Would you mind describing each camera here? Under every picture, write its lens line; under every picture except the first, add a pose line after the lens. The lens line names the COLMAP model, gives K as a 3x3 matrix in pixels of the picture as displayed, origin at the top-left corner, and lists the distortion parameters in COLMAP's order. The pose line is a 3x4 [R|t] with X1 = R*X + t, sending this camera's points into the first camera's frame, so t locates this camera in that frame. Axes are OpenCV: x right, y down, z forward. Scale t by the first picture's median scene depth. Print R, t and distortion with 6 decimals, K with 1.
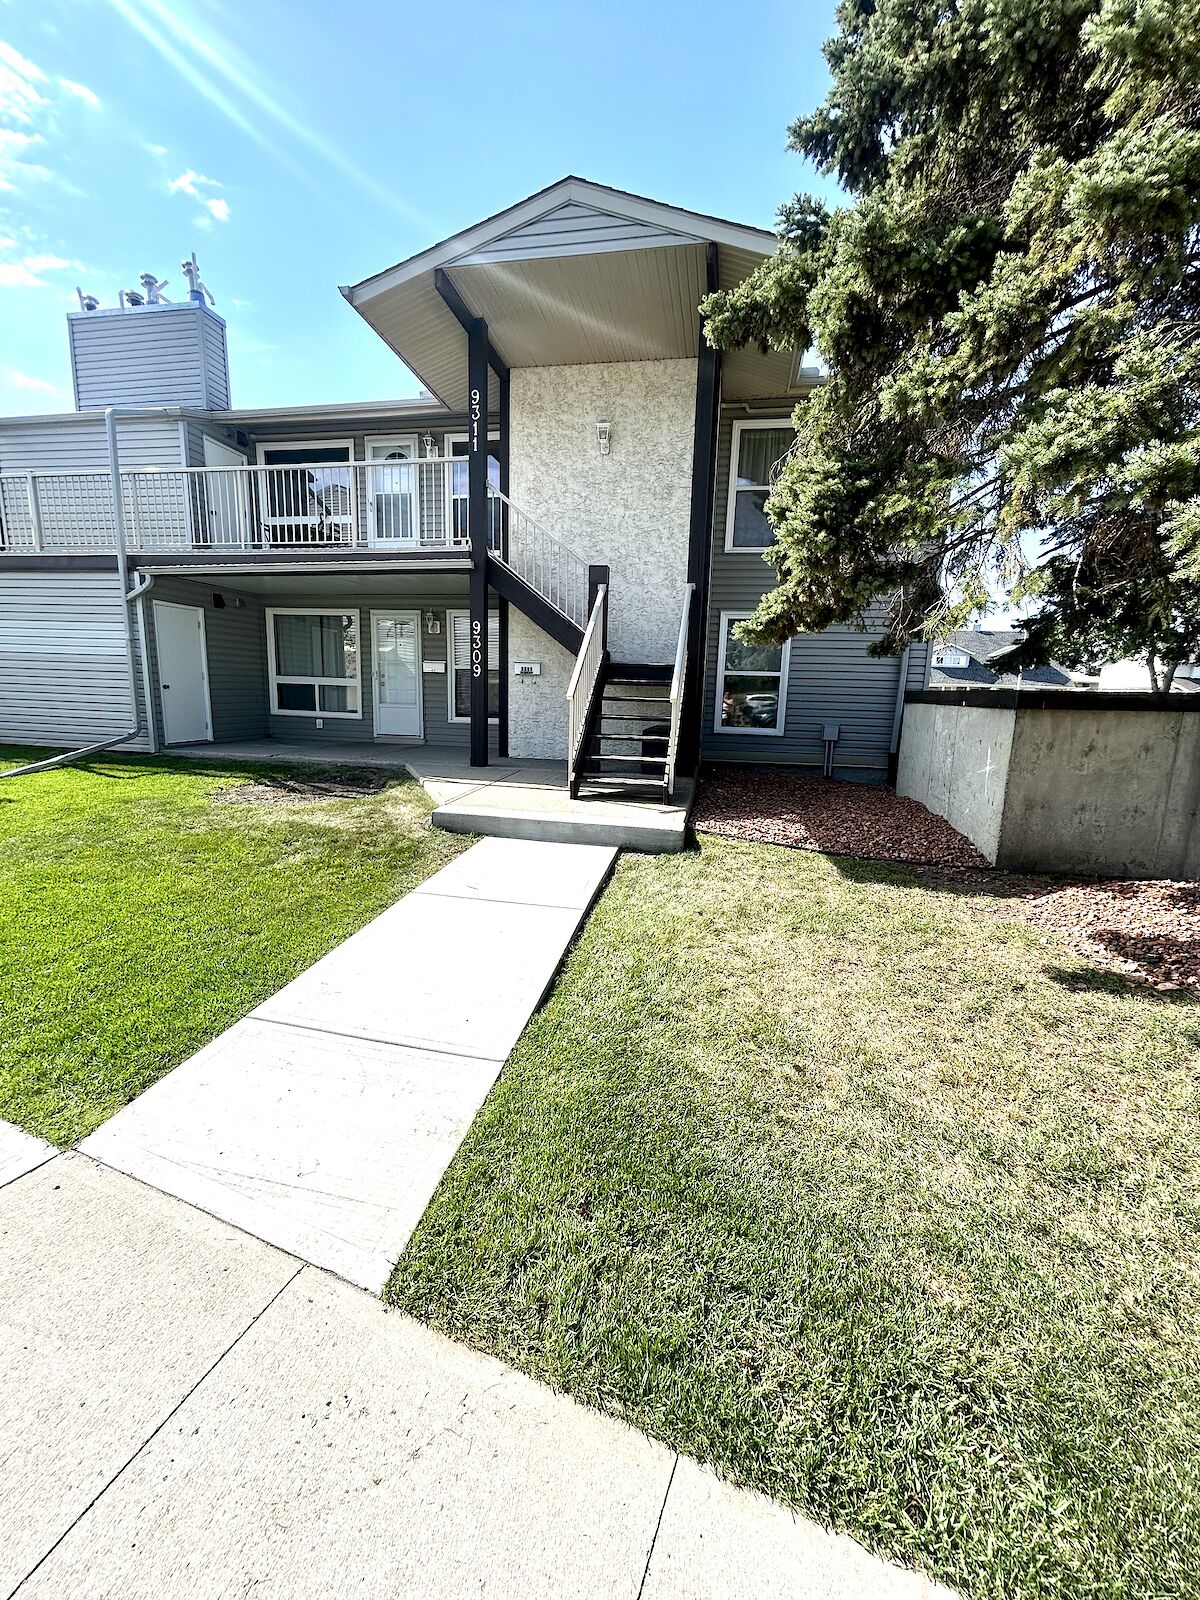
lens RADIAL K [[646.2, 0, 602.7], [0, 646.2, 802.9], [0, 0, 1]] dist [-0.002735, -0.000105]
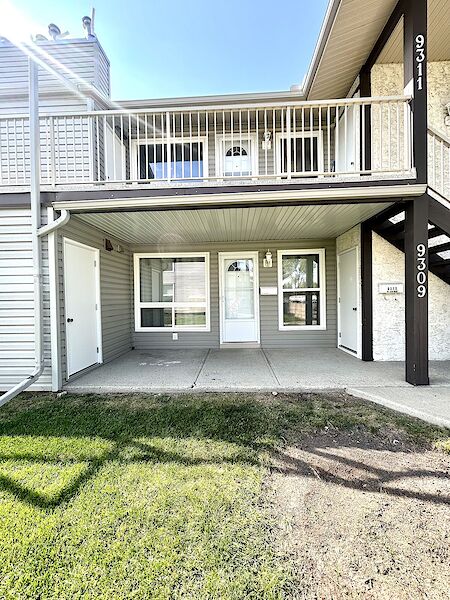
lens RADIAL K [[242.3, 0, 225.0], [0, 242.3, 300.8], [0, 0, 1]] dist [-0.002735, -0.000105]
pose [[0.988280, -0.049211, 0.144504, -0.480597], [0.071564, 0.985503, -0.153823, -0.131871], [-0.134839, 0.162361, 0.977475, 0.578654]]
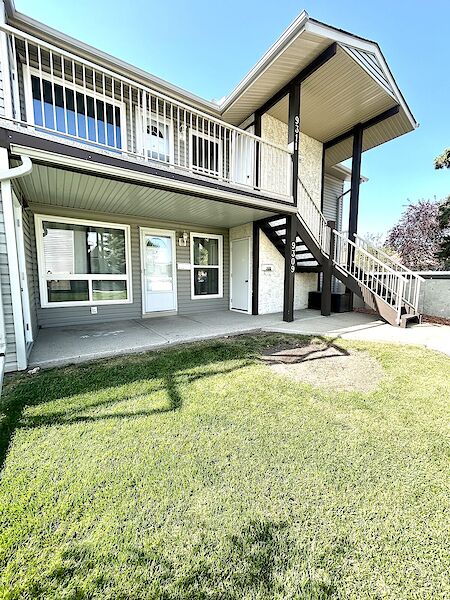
lens RADIAL K [[242.3, 0, 226.4], [0, 242.3, 301.2], [0, 0, 1]] dist [-0.002735, -0.000105]
pose [[0.698373, -0.103186, 0.708257, -0.701817], [0.143826, 0.989600, 0.002356, -0.123745], [-0.701134, 0.100220, 0.705951, 0.569211]]
